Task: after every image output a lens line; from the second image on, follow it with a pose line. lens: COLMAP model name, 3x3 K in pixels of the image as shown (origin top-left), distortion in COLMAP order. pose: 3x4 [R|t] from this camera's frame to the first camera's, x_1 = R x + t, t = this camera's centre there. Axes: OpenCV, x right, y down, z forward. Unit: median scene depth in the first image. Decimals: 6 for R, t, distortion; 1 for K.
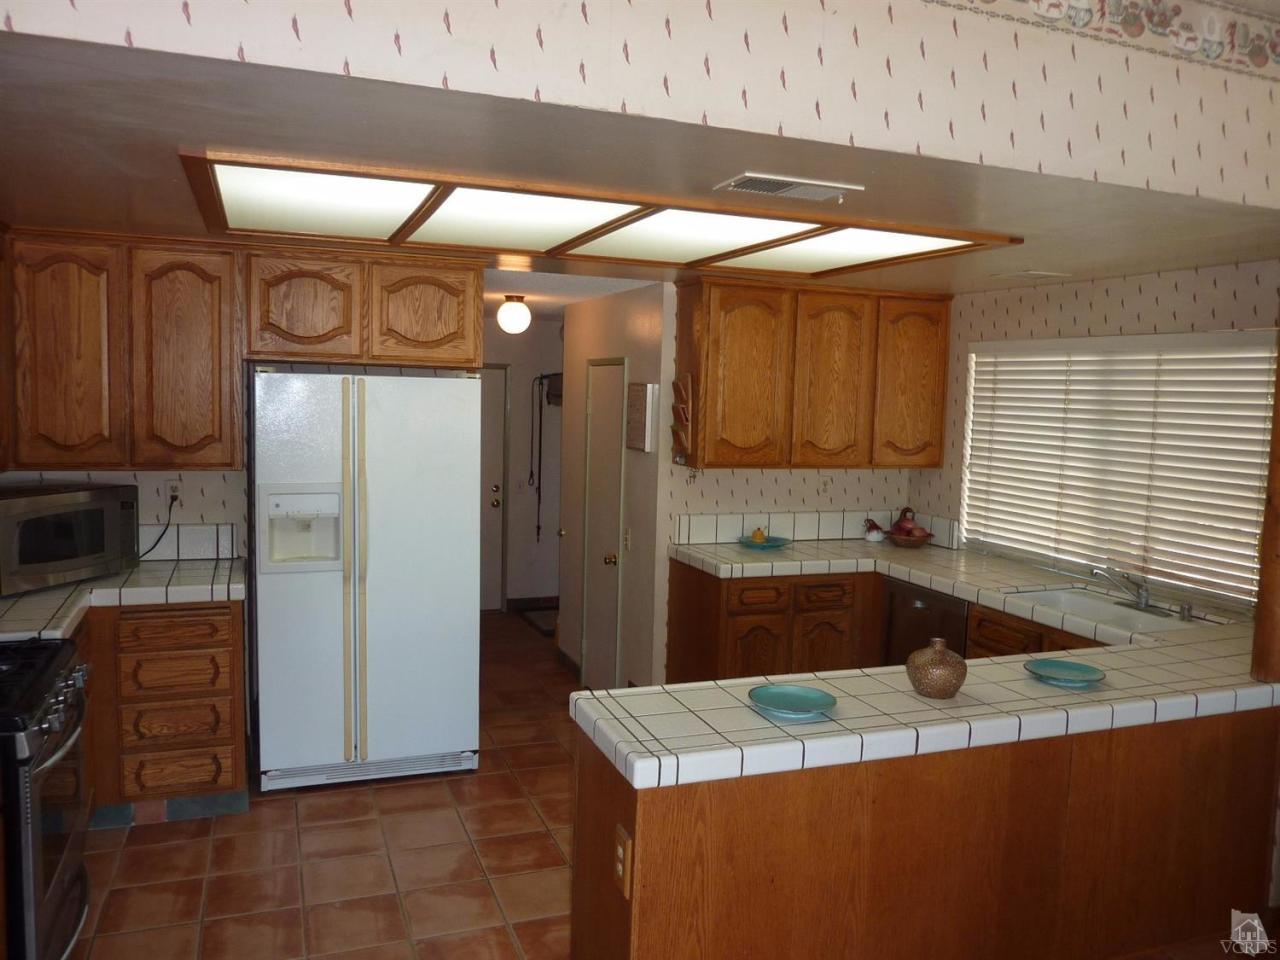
lens RADIAL K [[975.5, 0, 646.6], [0, 975.5, 474.6], [0, 0, 1]] dist [-0.019608, -0.018805]
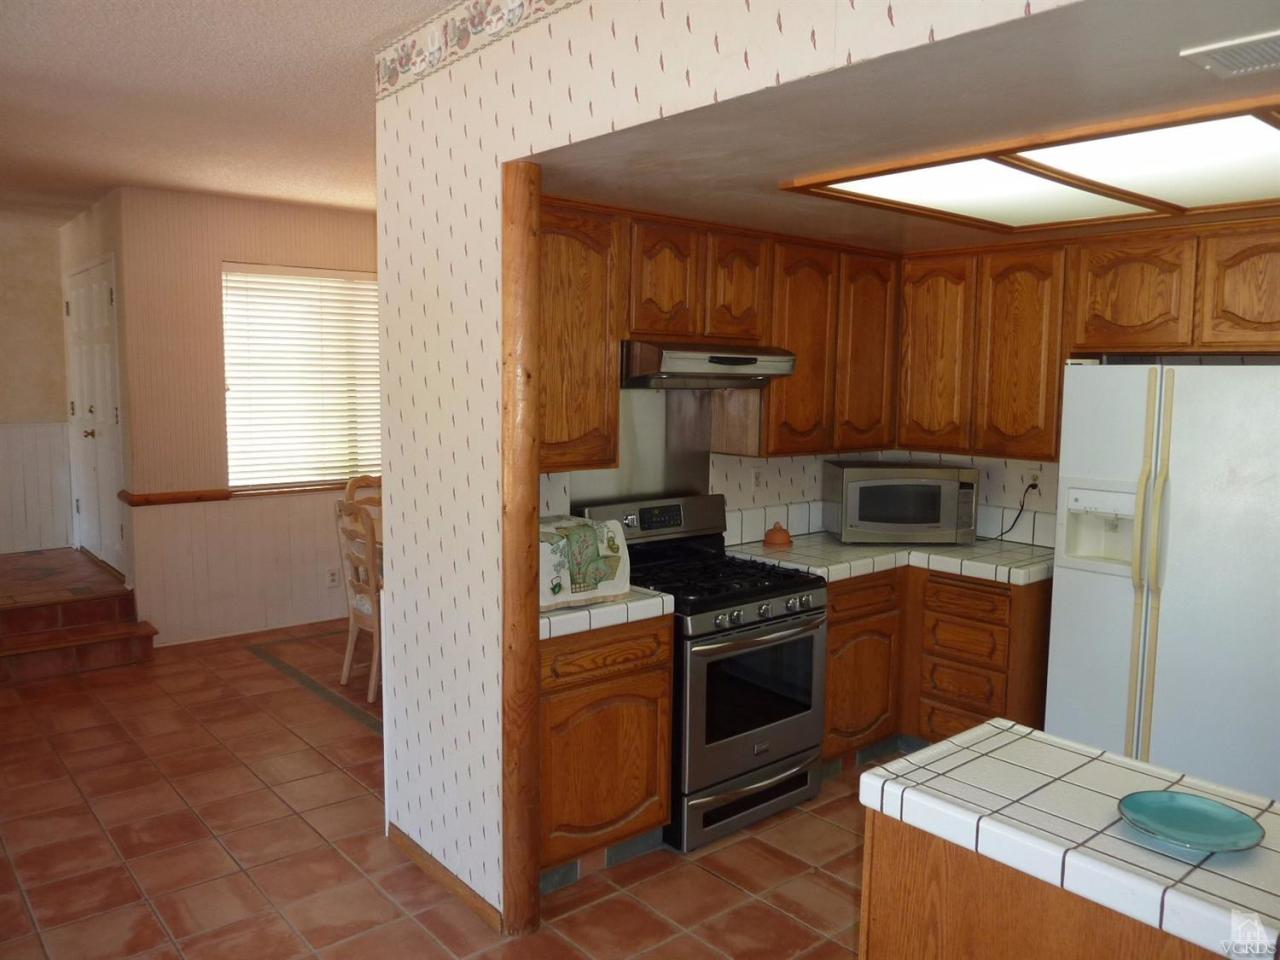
lens RADIAL K [[975.5, 0, 646.5], [0, 975.5, 473.3], [0, 0, 1]] dist [-0.019608, -0.018805]
pose [[0.324826, 0.070709, -0.943127, 0.378075], [-0.082528, 0.995517, 0.046212, -0.004102], [0.942166, 0.062824, 0.329205, 0.247184]]
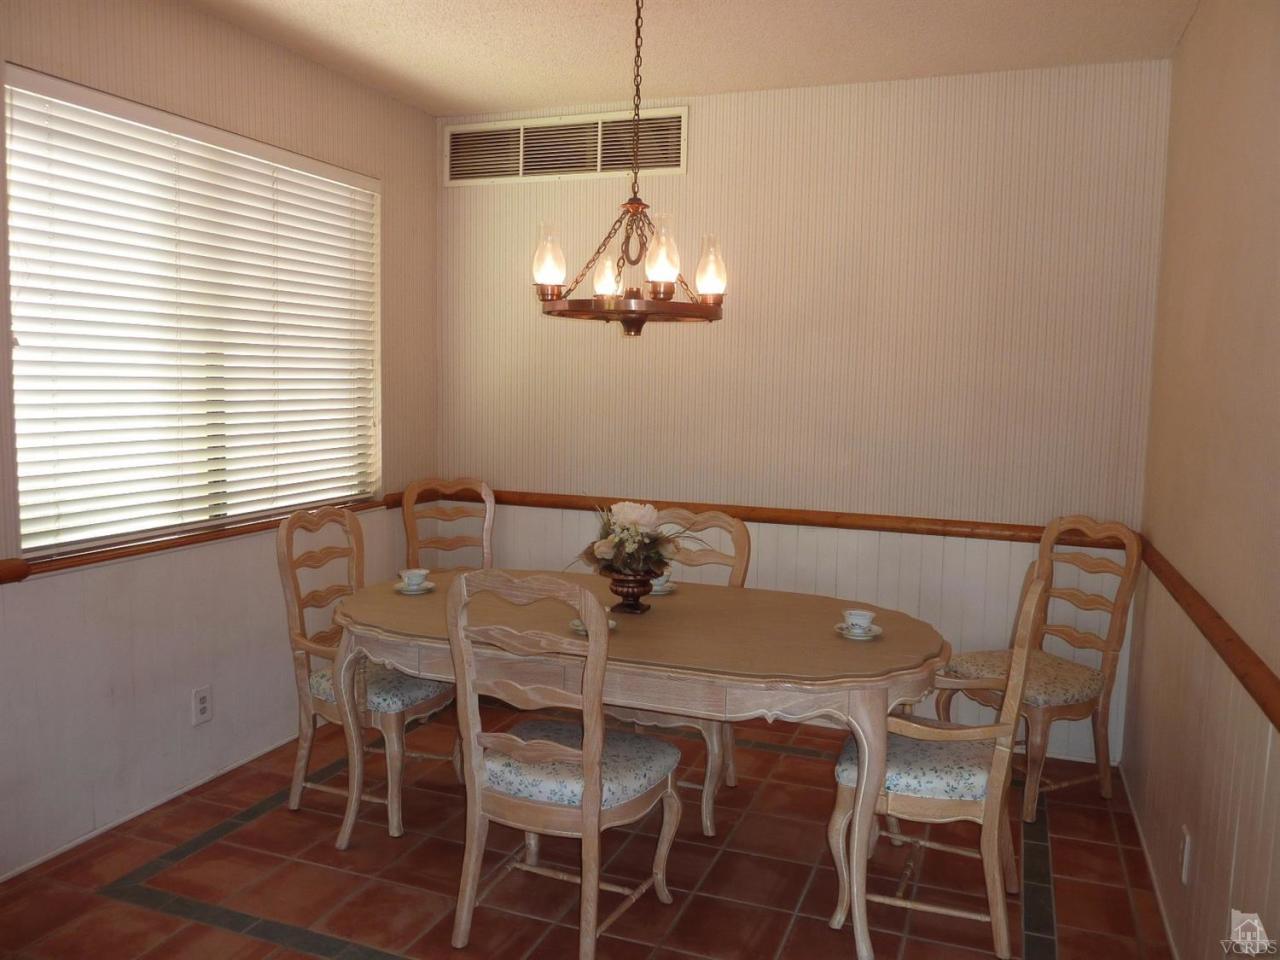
lens RADIAL K [[975.5, 0, 635.9], [0, 975.5, 478.8], [0, 0, 1]] dist [-0.019608, -0.018805]
pose [[0.735103, 0.057529, -0.675510, -0.448176], [-0.061221, 0.997955, 0.018367, 0.045910], [0.675185, 0.027854, 0.737122, -0.077461]]
